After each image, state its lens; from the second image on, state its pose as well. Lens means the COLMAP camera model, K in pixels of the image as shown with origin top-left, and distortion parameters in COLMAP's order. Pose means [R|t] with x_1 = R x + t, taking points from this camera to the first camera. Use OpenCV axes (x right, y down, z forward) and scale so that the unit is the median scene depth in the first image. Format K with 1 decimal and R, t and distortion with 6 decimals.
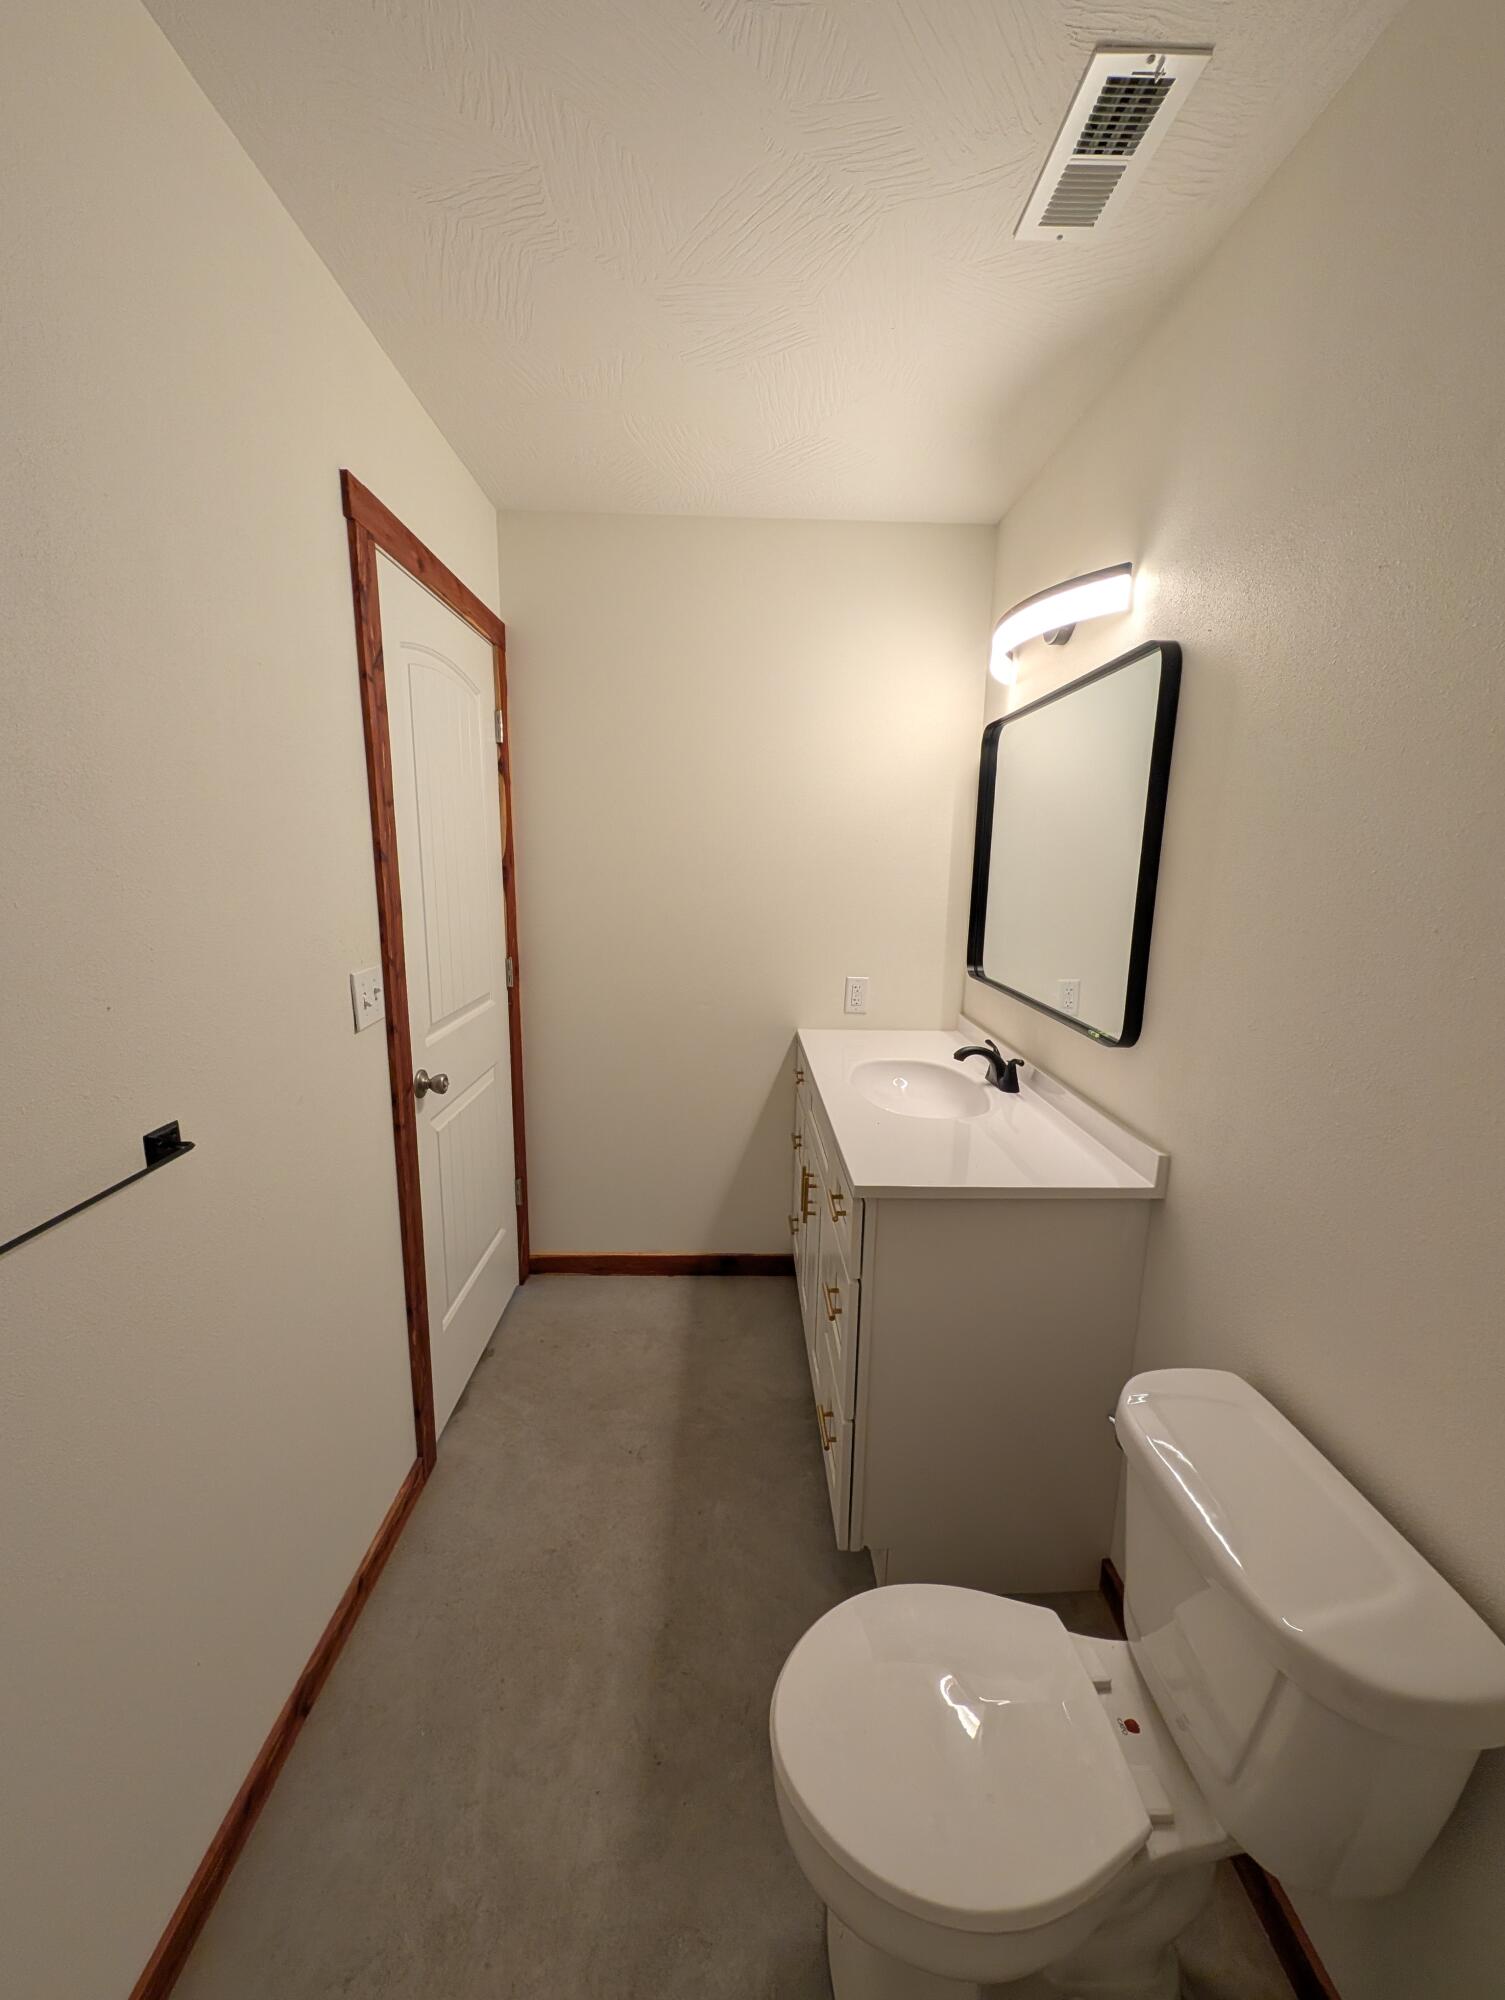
lens RADIAL K [[776.2, 0, 751.0], [0, 776.2, 999.0], [0, 0, 1]] dist [0.001608, 0.000168]
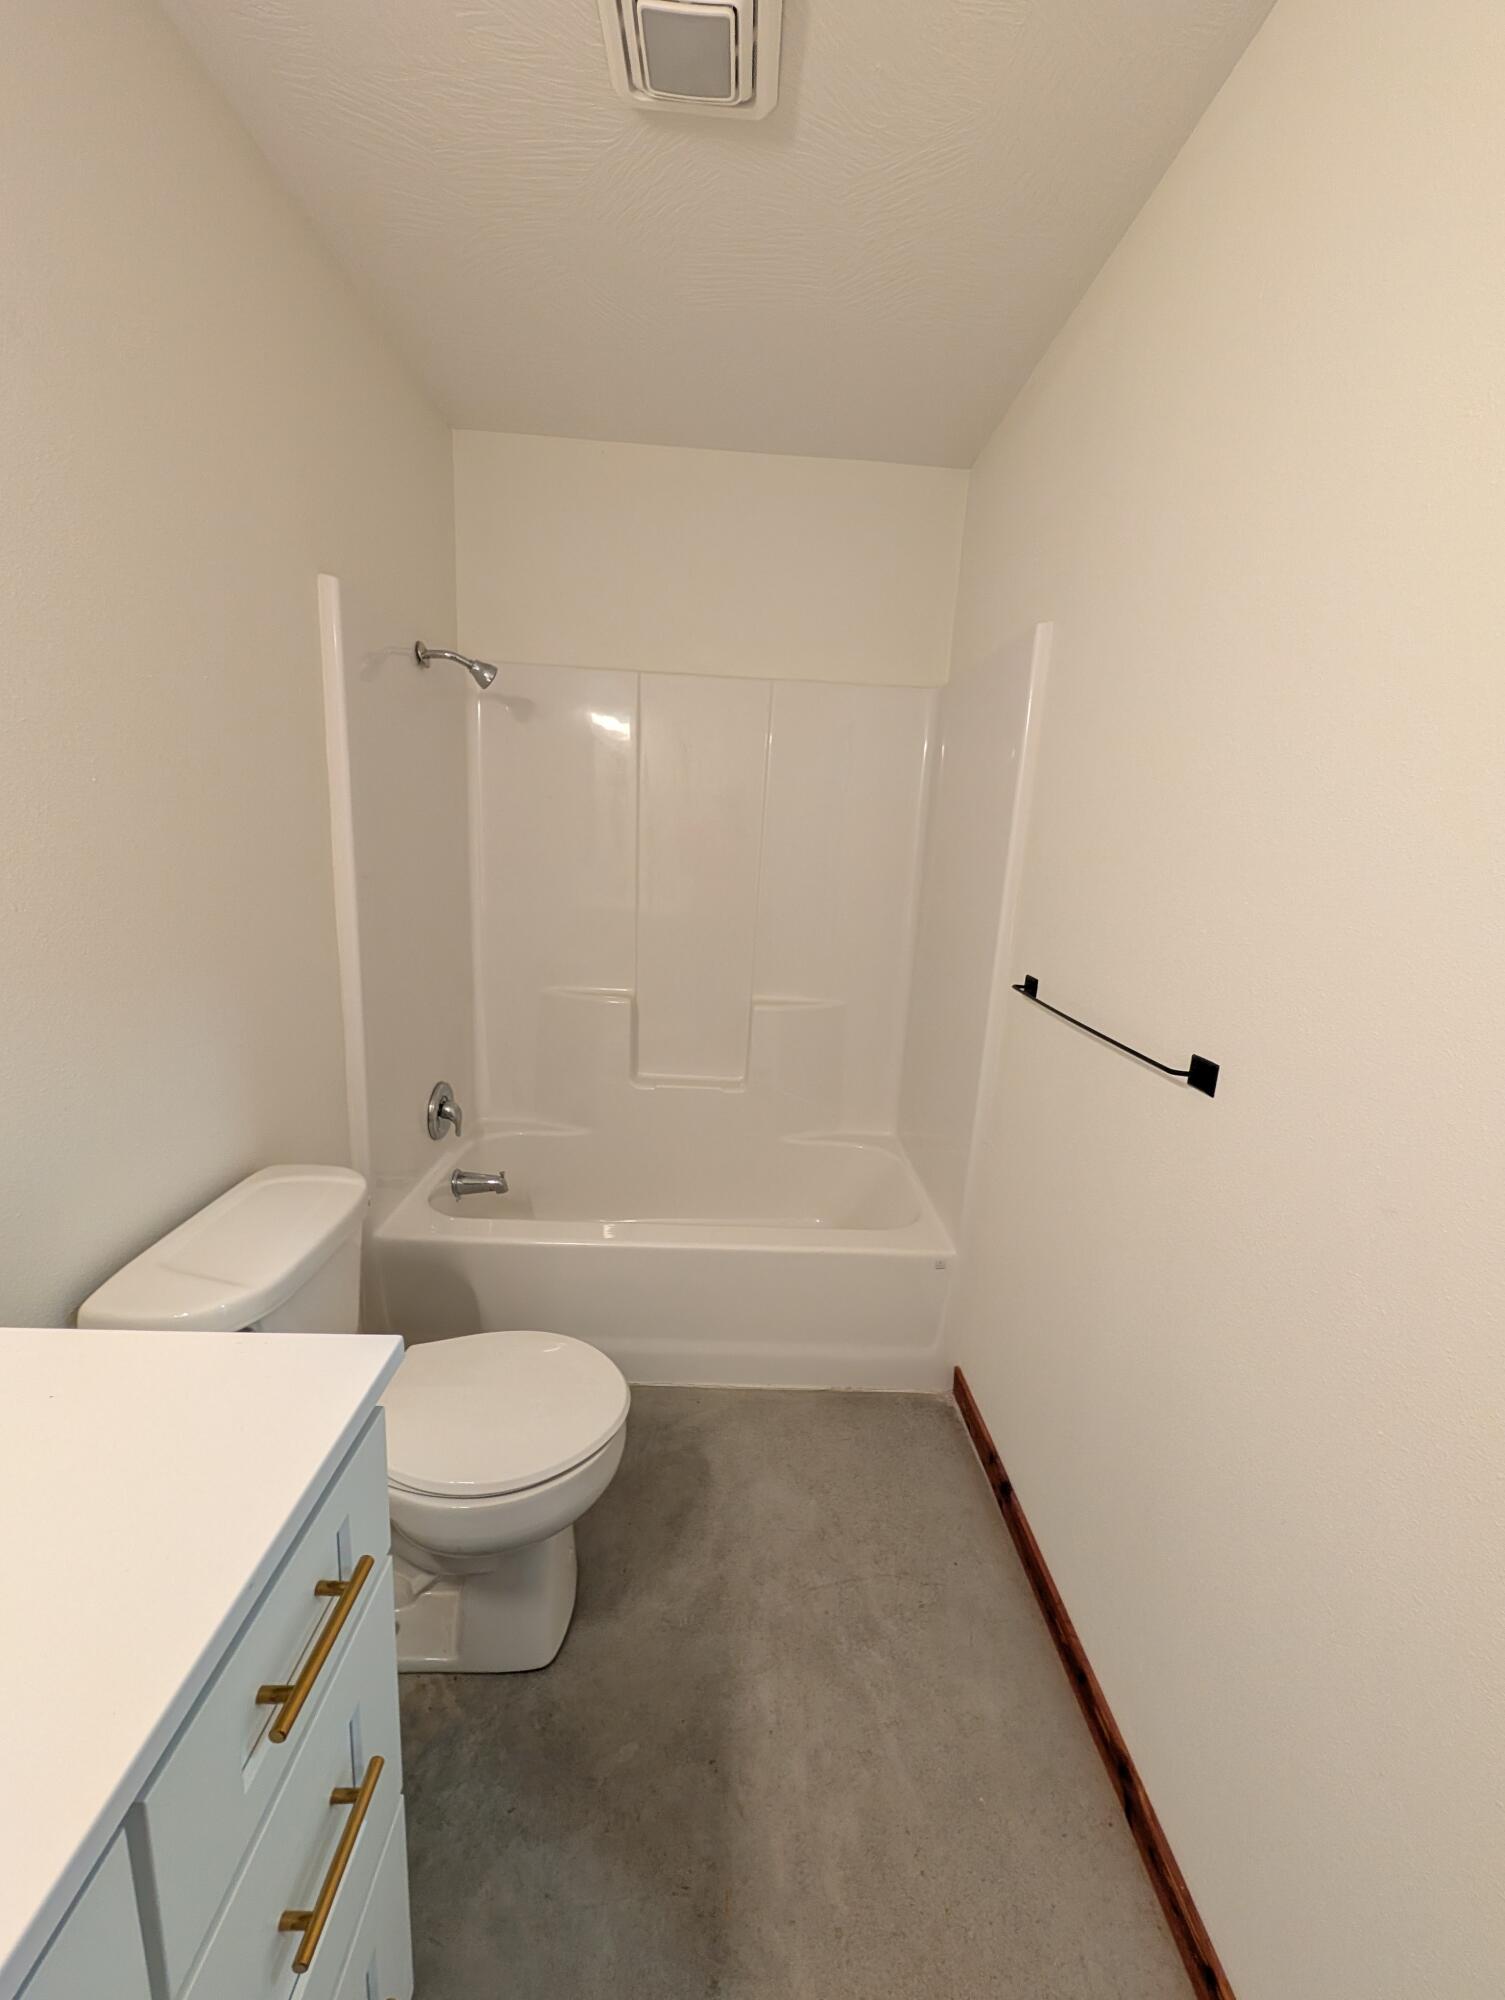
lens RADIAL K [[776.2, 0, 748.9], [0, 776.2, 1005.8], [0, 0, 1]] dist [0.001608, 0.000168]
pose [[-0.997572, -0.064132, -0.027166, -0.086733], [-0.069639, 0.924874, 0.373843, -0.214144], [0.001150, 0.374827, -0.927094, 1.651506]]
